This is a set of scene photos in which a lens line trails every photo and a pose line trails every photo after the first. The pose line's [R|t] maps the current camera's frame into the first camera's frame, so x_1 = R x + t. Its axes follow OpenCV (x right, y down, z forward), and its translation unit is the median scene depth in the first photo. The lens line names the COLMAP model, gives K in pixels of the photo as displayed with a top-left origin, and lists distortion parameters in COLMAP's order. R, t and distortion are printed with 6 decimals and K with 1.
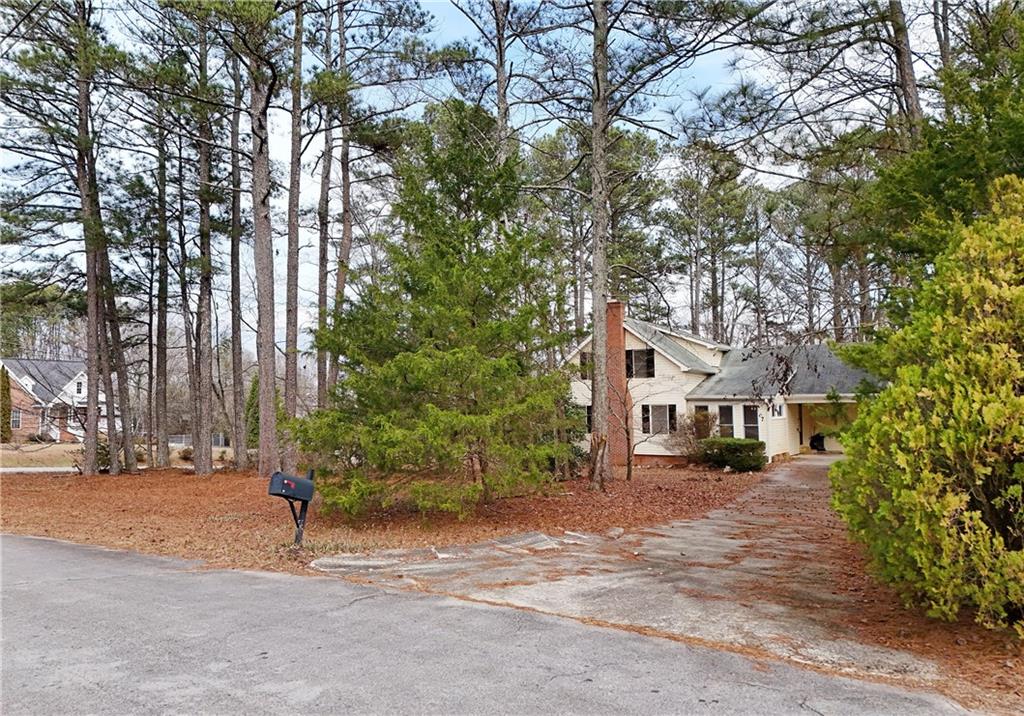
lens RADIAL K [[758.5, 0, 501.3], [0, 758.5, 362.7], [0, 0, 1]] dist [0.041014, -0.001779]
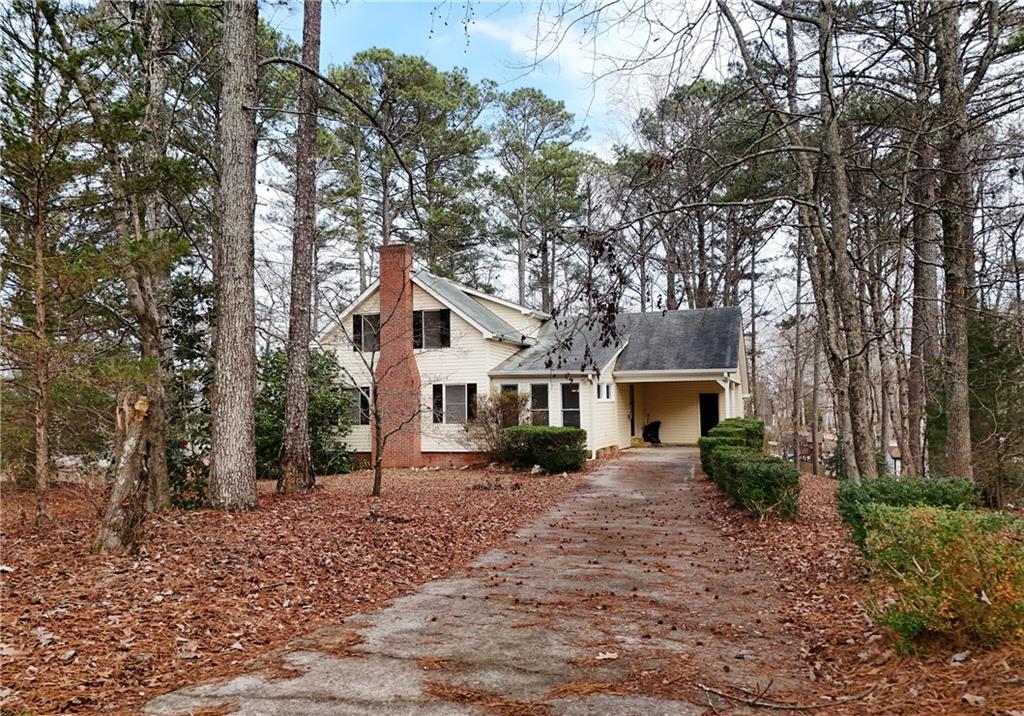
lens RADIAL K [[758.5, 0, 501.3], [0, 758.5, 362.7], [0, 0, 1]] dist [0.041014, -0.001779]
pose [[0.979223, 0.009718, 0.202553, 0.100216], [-0.010109, 0.999949, 0.000895, 0.033234], [-0.202534, -0.002923, 0.979271, 0.259671]]
